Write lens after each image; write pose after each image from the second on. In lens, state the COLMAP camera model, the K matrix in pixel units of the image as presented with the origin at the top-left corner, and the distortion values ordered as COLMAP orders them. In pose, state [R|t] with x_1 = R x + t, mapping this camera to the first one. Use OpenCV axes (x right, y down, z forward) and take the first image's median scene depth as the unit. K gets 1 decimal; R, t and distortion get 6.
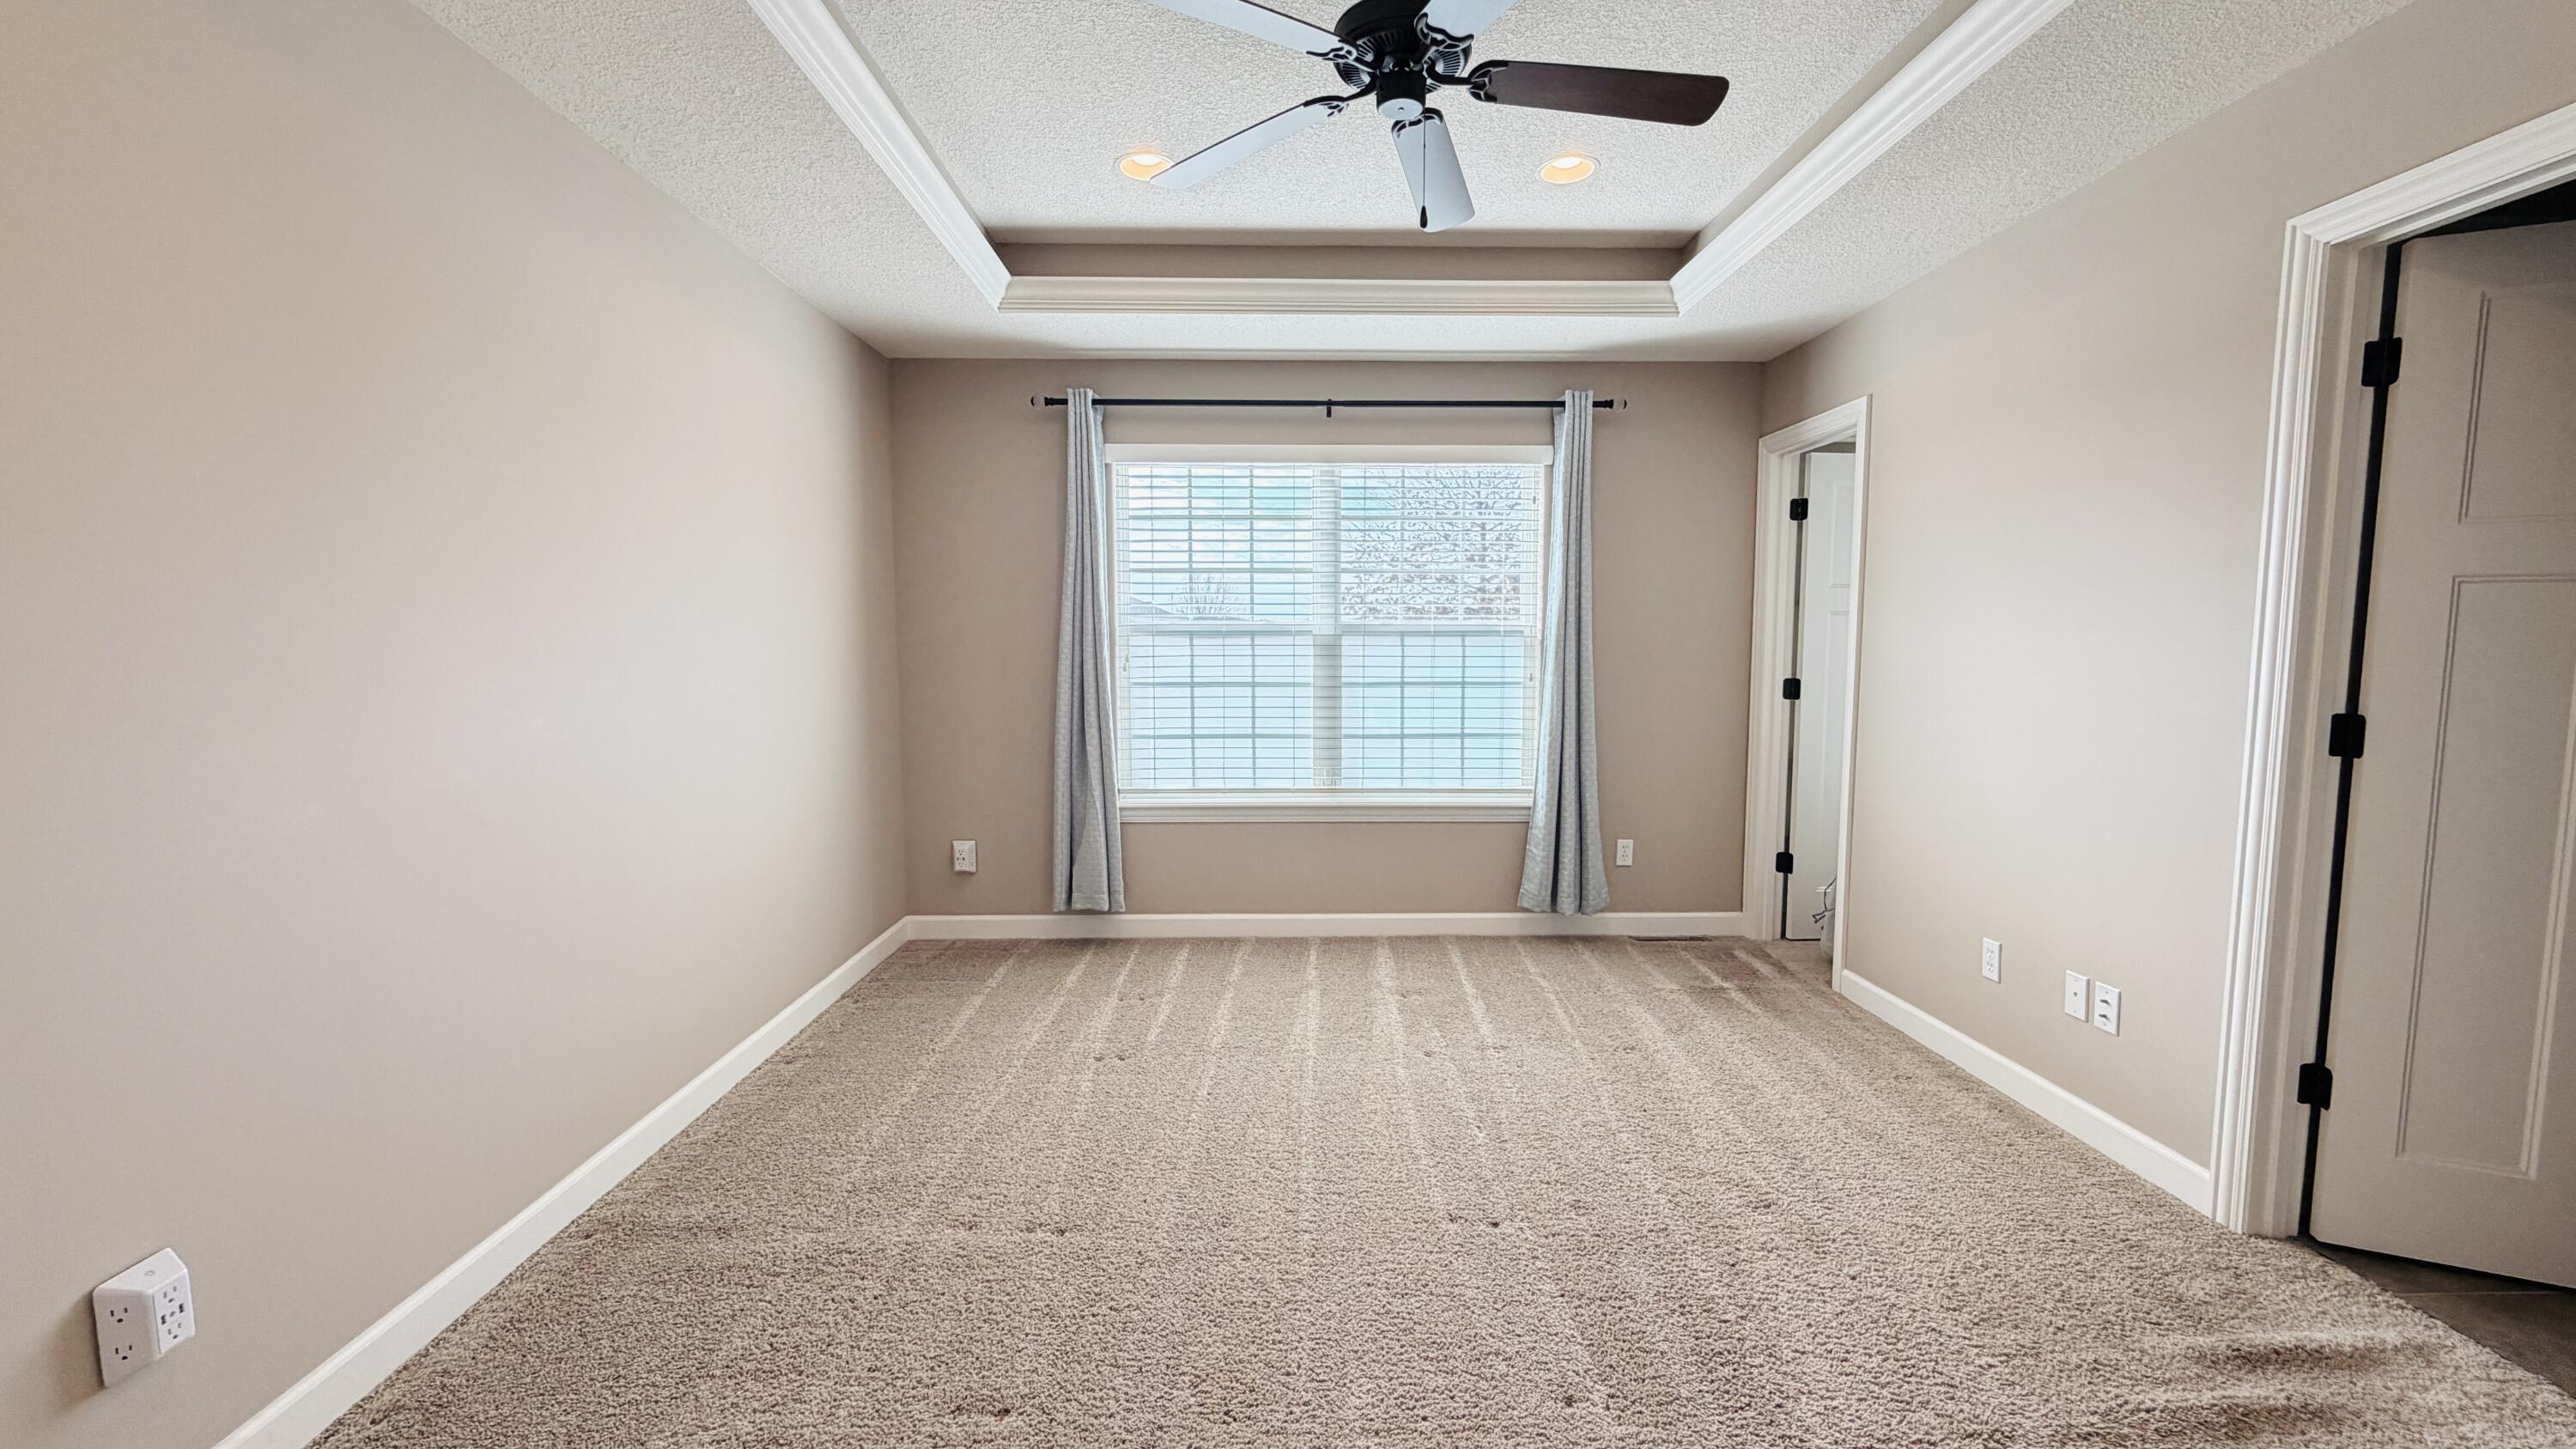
lens RADIAL K [[1026.1, 0, 1280.6], [0, 1026.1, 730.2], [0, 0, 1]] dist [0.000458, 0.000276]
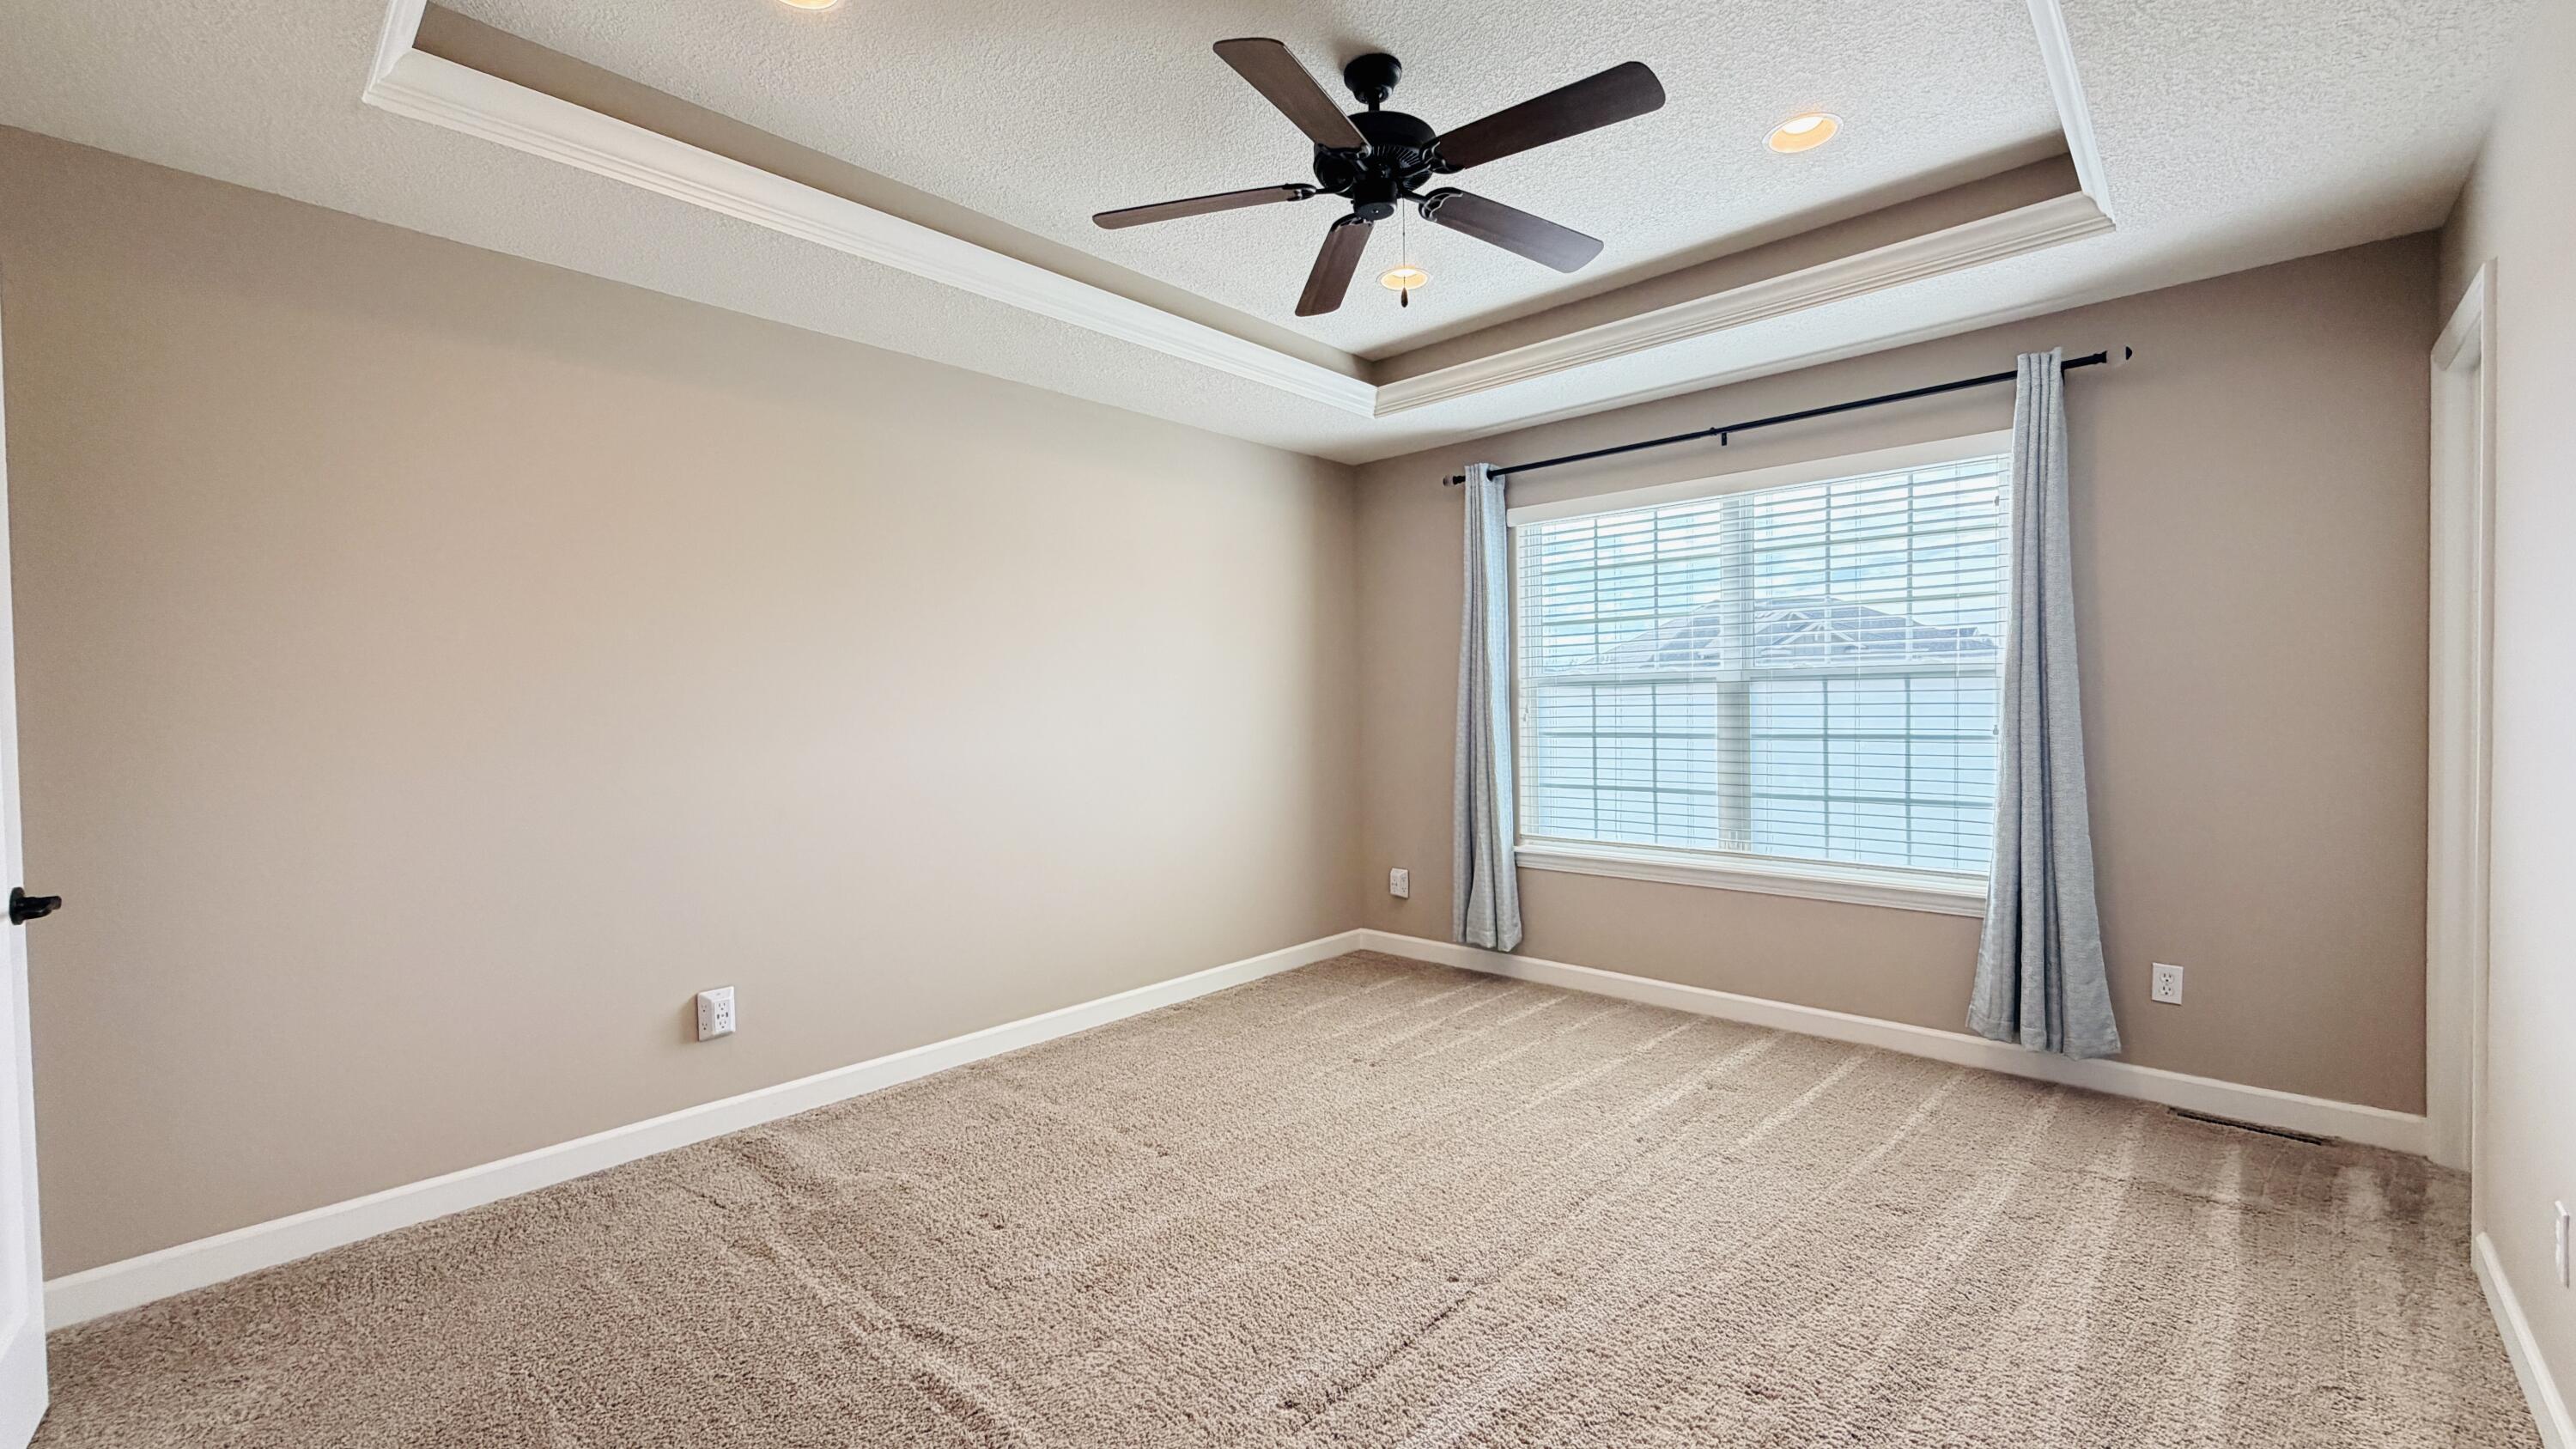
lens RADIAL K [[1026.1, 0, 1280.6], [0, 1026.1, 730.2], [0, 0, 1]] dist [0.000458, 0.000276]
pose [[0.716466, 0.006787, -0.697589, 0.410010], [-0.044238, 0.998382, -0.035721, -0.000065], [0.696218, 0.056453, 0.715607, 0.081492]]
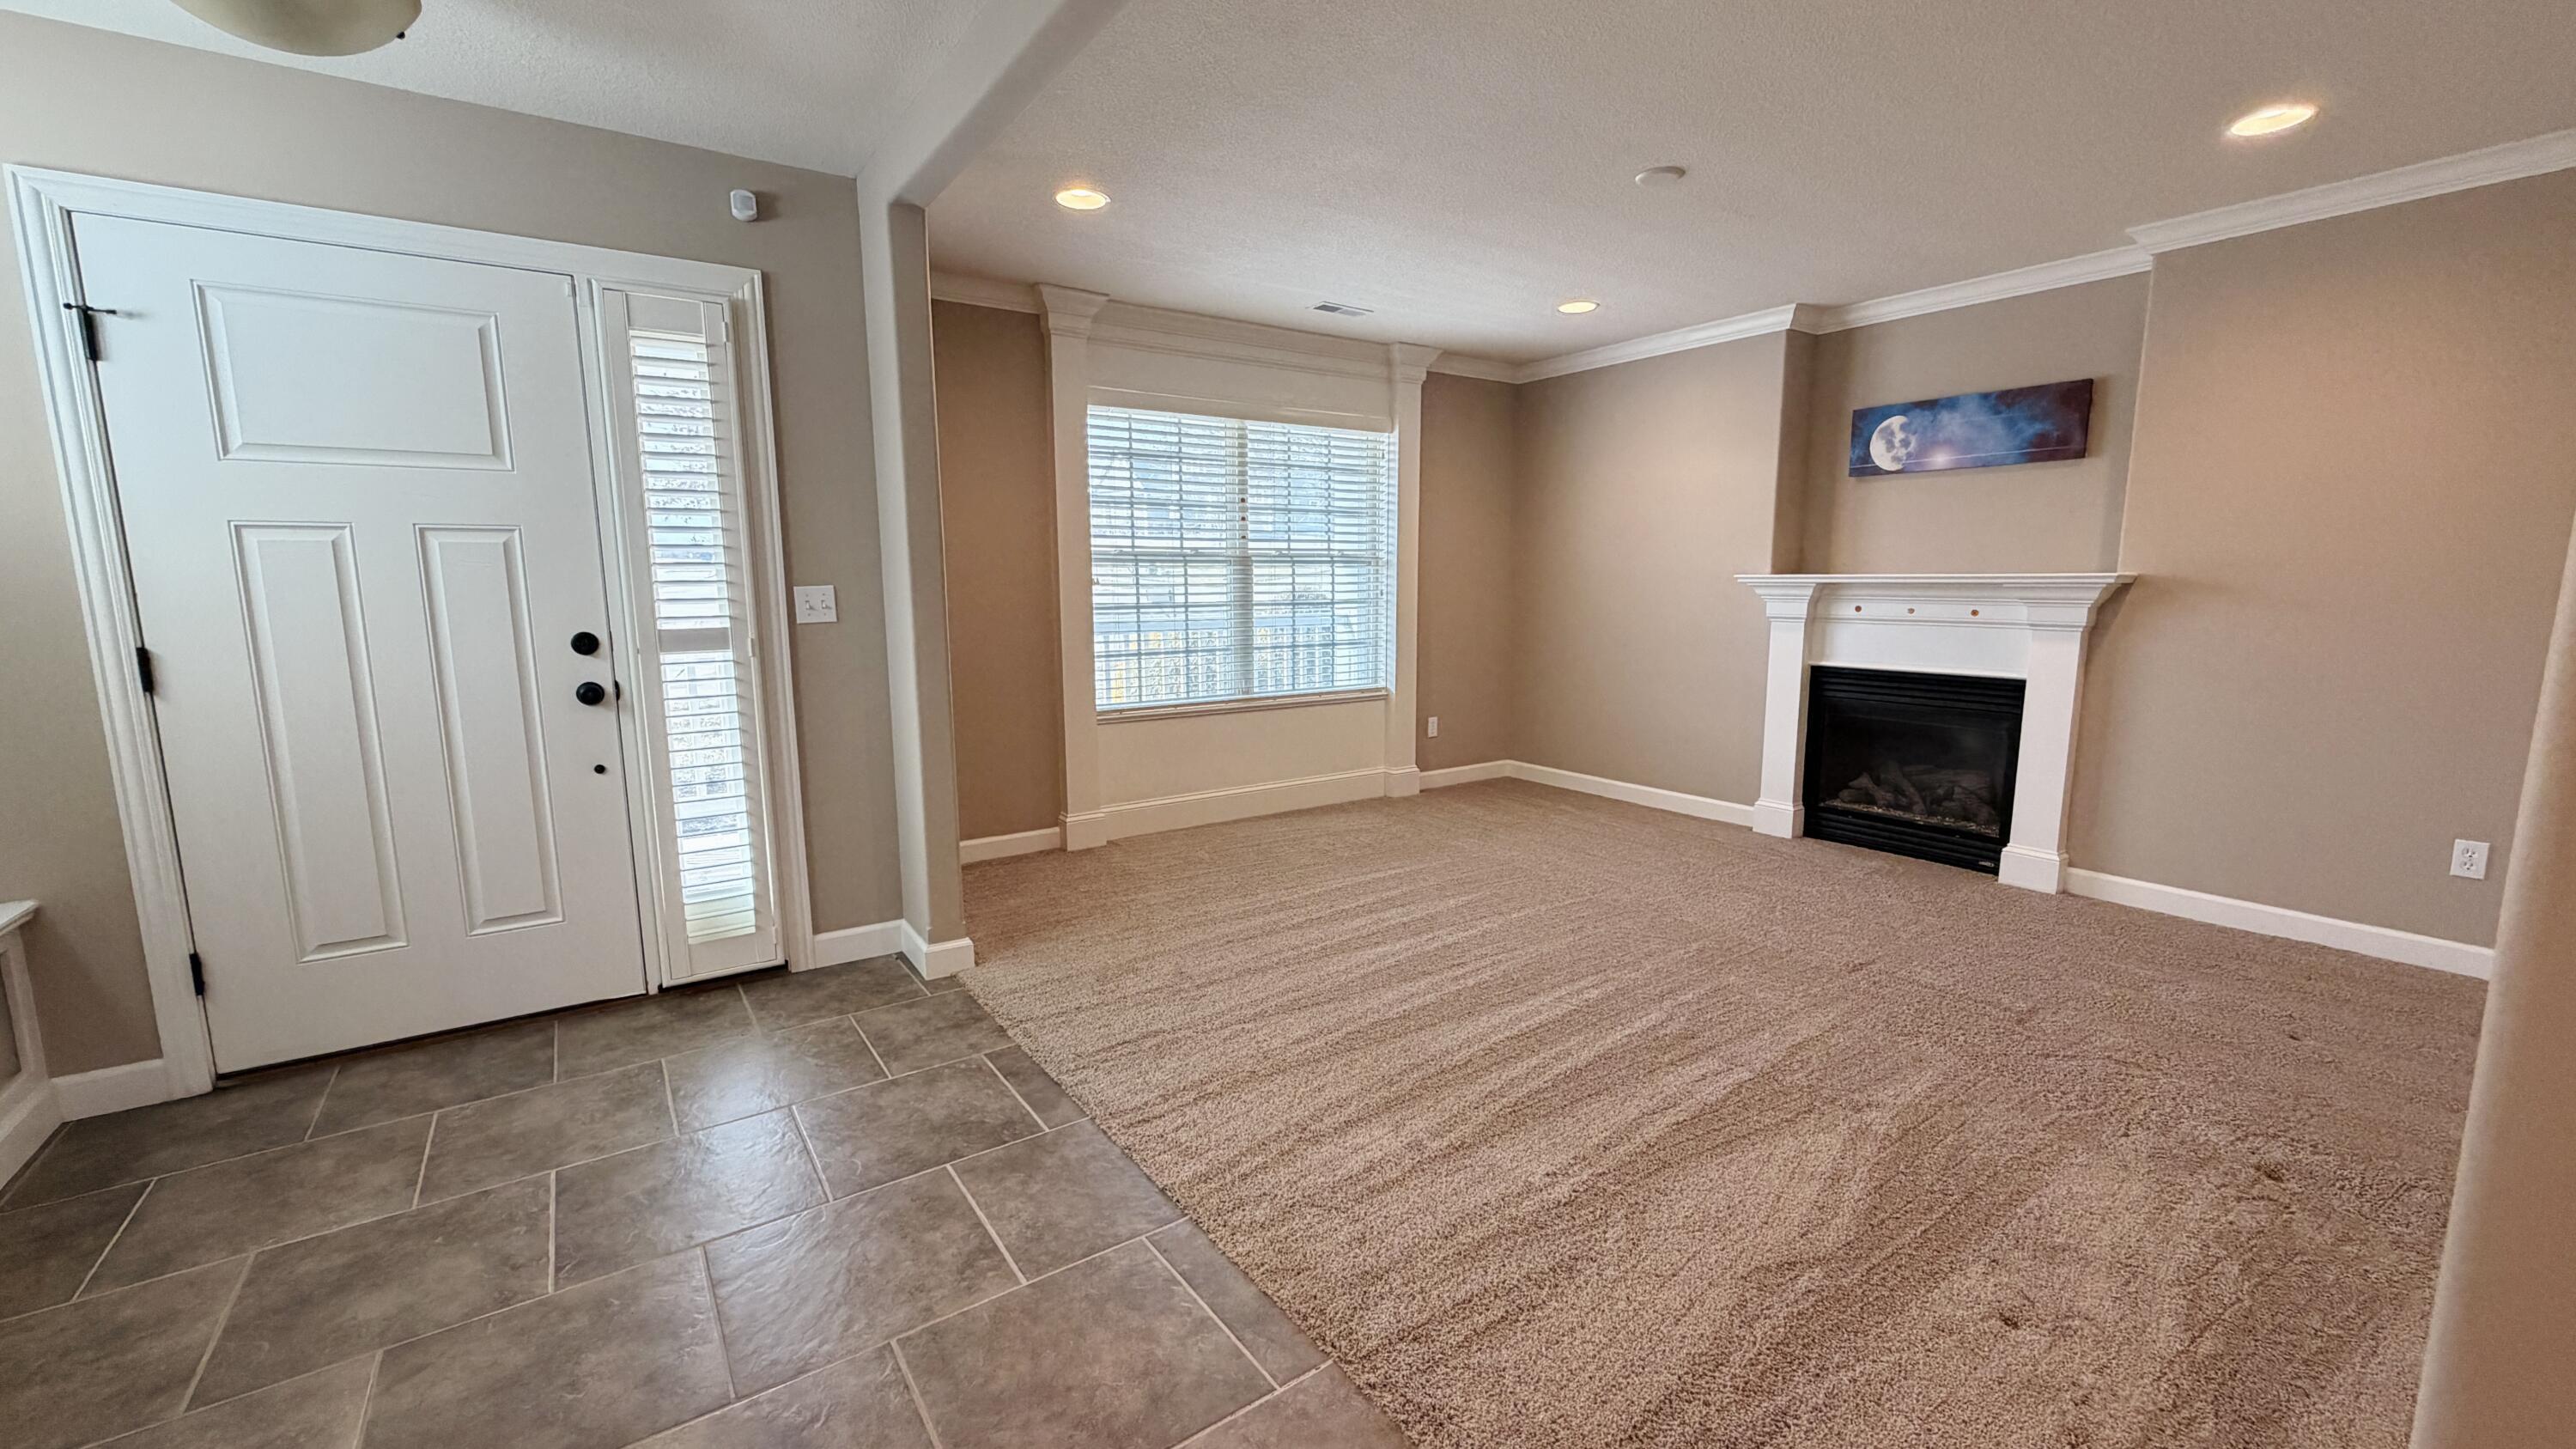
lens RADIAL K [[1026.1, 0, 1280.6], [0, 1026.1, 730.2], [0, 0, 1]] dist [0.000458, 0.000276]
pose [[0.834169, -0.081193, 0.545500, -0.610897], [0.043861, 0.995737, 0.081136, 0.004625], [-0.549763, -0.043755, 0.834174, -0.030169]]
